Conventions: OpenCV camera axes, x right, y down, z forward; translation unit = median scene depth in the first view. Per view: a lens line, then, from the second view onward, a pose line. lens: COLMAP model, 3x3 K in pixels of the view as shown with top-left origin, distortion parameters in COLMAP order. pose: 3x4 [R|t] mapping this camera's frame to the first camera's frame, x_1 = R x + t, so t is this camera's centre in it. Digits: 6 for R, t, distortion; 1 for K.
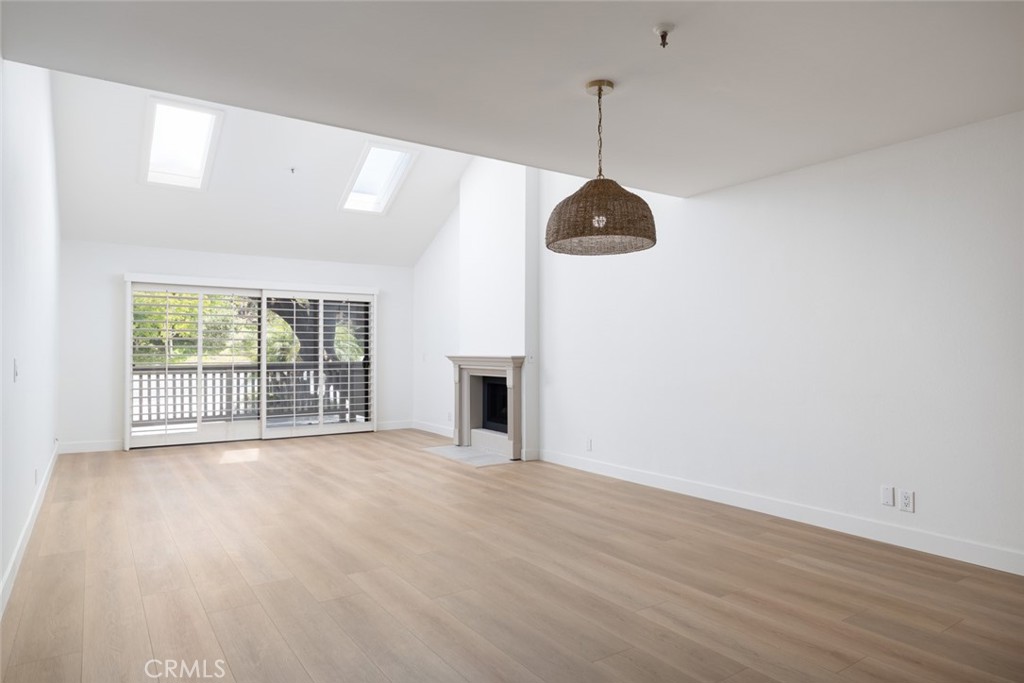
lens RADIAL K [[626.2, 0, 511.7], [0, 626.2, 325.2], [0, 0, 1]] dist [0.000031, 0.000128]
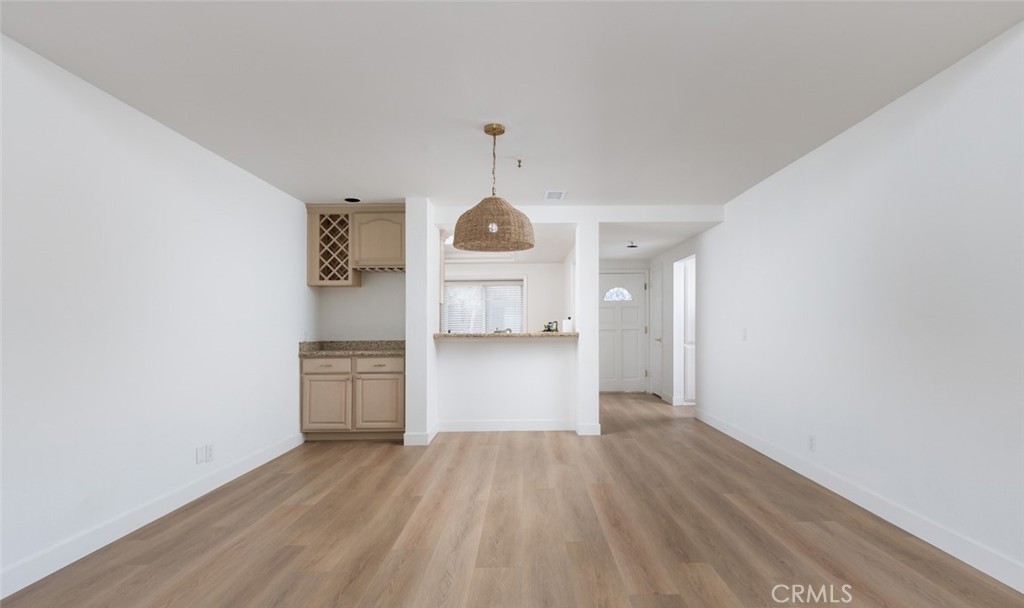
lens RADIAL K [[499.2, 0, 535.3], [0, 499.2, 320.7], [0, 0, 1]] dist [-0.002556, -0.000139]
pose [[-0.844836, 0.017732, 0.534731, -0.195145], [-0.012162, 0.998556, -0.052328, 0.034460], [-0.534886, -0.050712, -0.843401, 0.710268]]
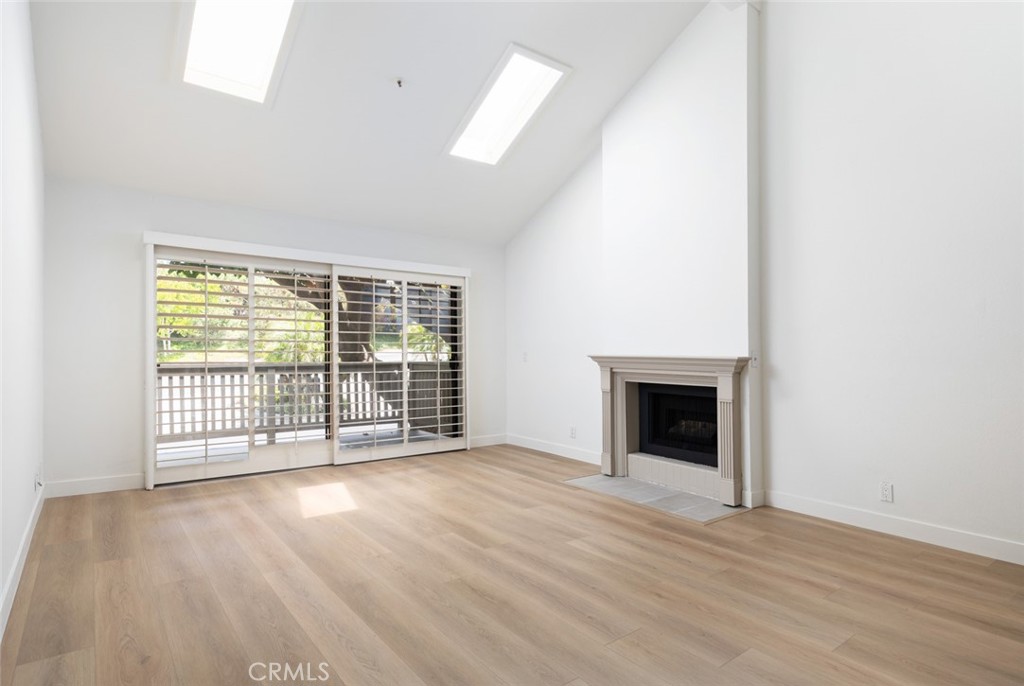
lens RADIAL K [[550.7, 0, 512.0], [0, 550.7, 343.0], [0, 0, 1]] dist [0.000750, 0.000717]
pose [[0.997823, 0.009794, 0.065219, -0.244878], [-0.011640, 0.999541, 0.027981, 0.016771], [-0.064915, -0.028680, 0.997479, 0.354595]]
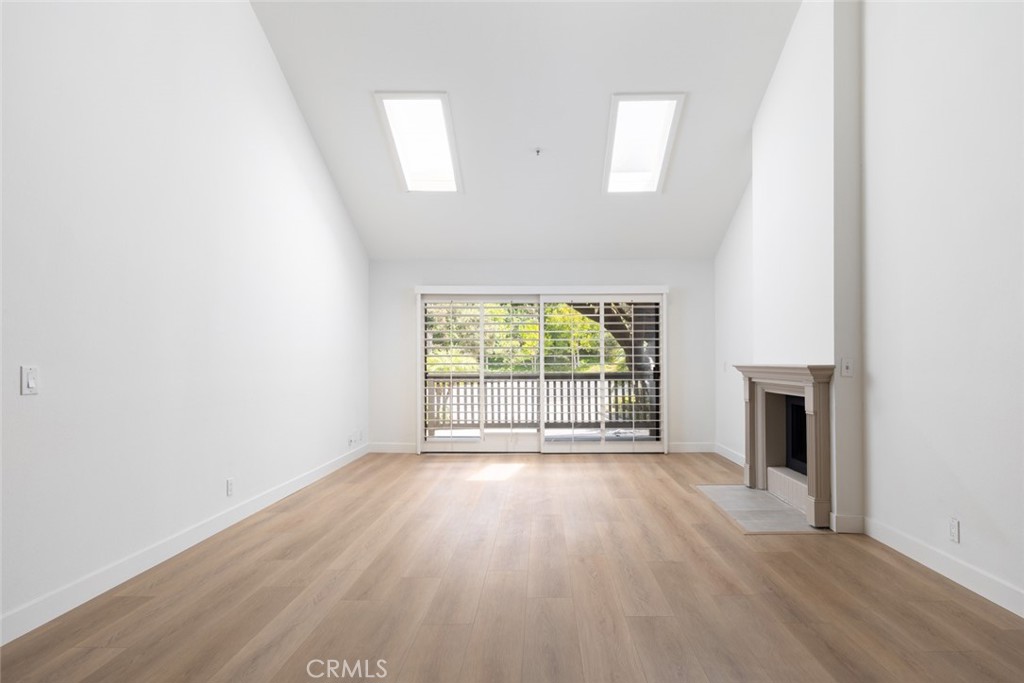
lens RADIAL K [[557.1, 0, 538.3], [0, 557.1, 351.0], [0, 0, 1]] dist [-0.001047, -0.000720]
pose [[0.827958, -0.012655, -0.560647, 0.076886], [0.024980, 0.999585, 0.014328, 0.016990], [0.560233, -0.025868, 0.827931, 0.323247]]
